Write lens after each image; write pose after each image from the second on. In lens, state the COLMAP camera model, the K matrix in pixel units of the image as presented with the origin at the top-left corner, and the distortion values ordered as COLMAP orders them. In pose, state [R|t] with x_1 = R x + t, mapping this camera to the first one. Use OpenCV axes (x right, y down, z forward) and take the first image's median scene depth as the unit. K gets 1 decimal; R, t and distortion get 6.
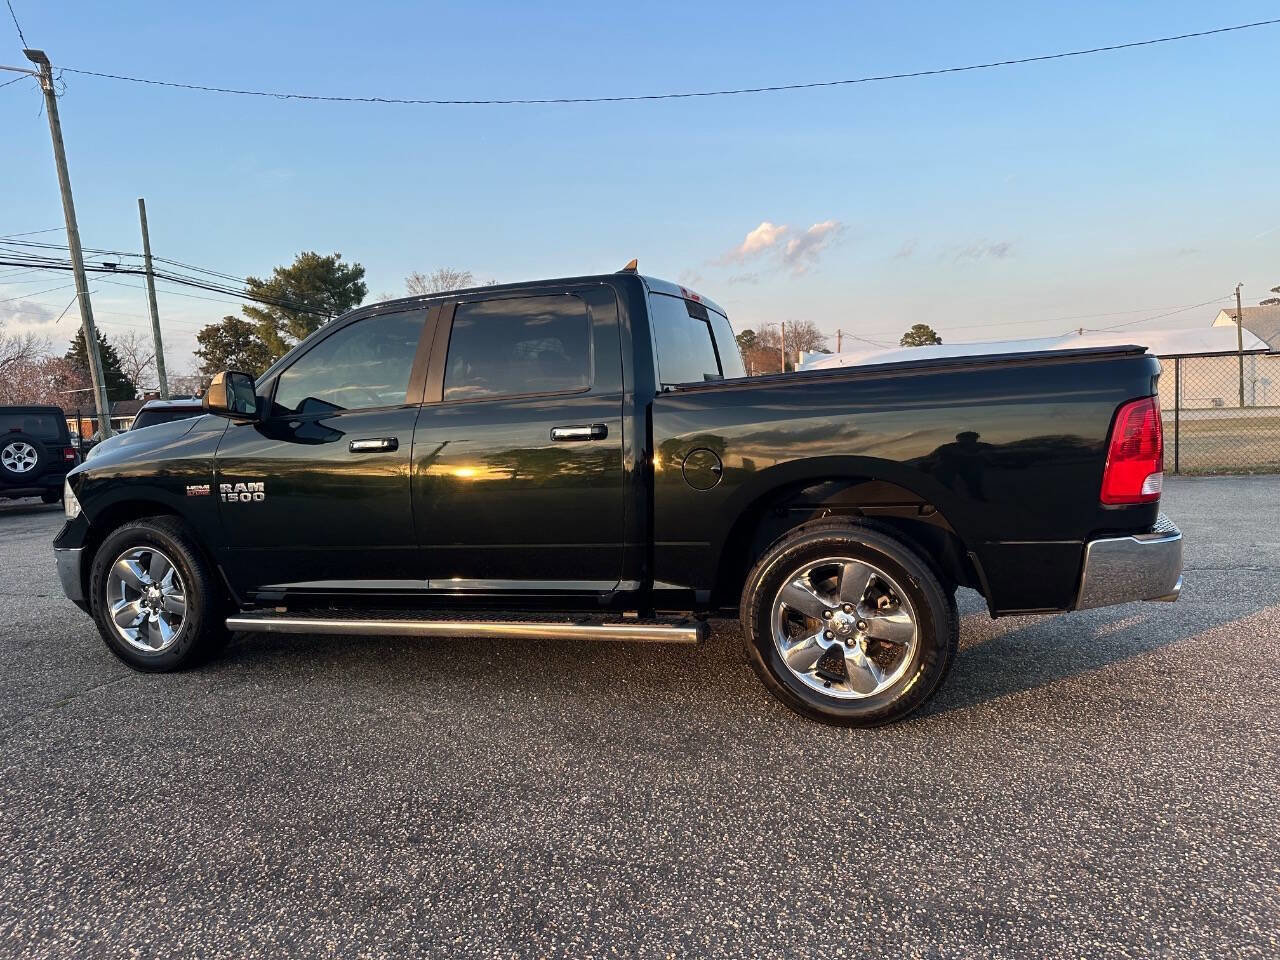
lens RADIAL K [[918.7, 0, 632.5], [0, 918.7, 466.1], [0, 0, 1]] dist [0.024669, -0.032913]
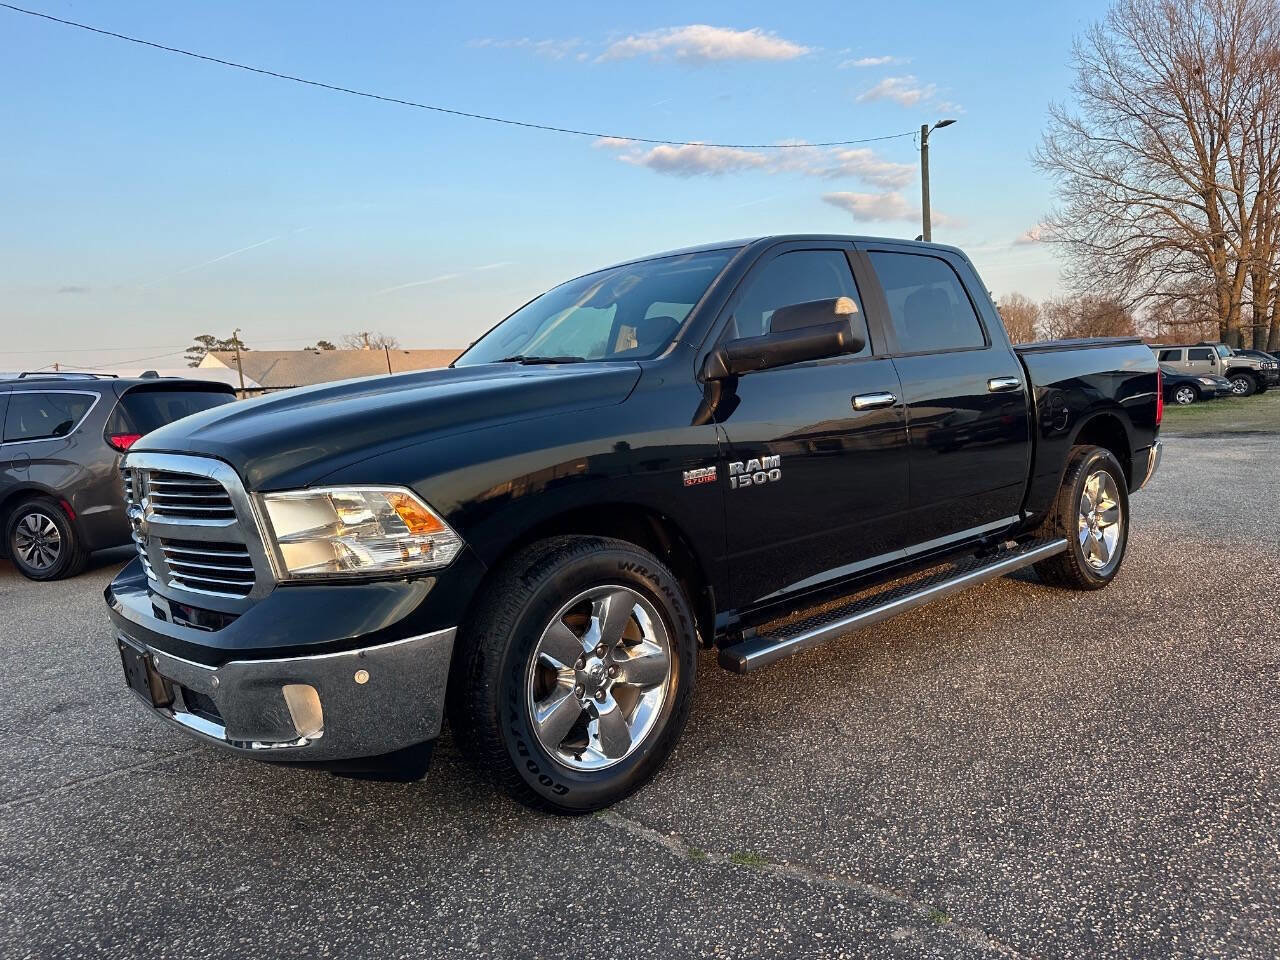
lens RADIAL K [[918.7, 0, 640.9], [0, 918.7, 478.5], [0, 0, 1]] dist [0.024669, -0.032913]
pose [[0.444686, -0.057133, 0.893862, -1.047660], [0.082182, 0.996357, 0.022799, 0.010208], [-0.891908, 0.063320, 0.447761, 0.735394]]
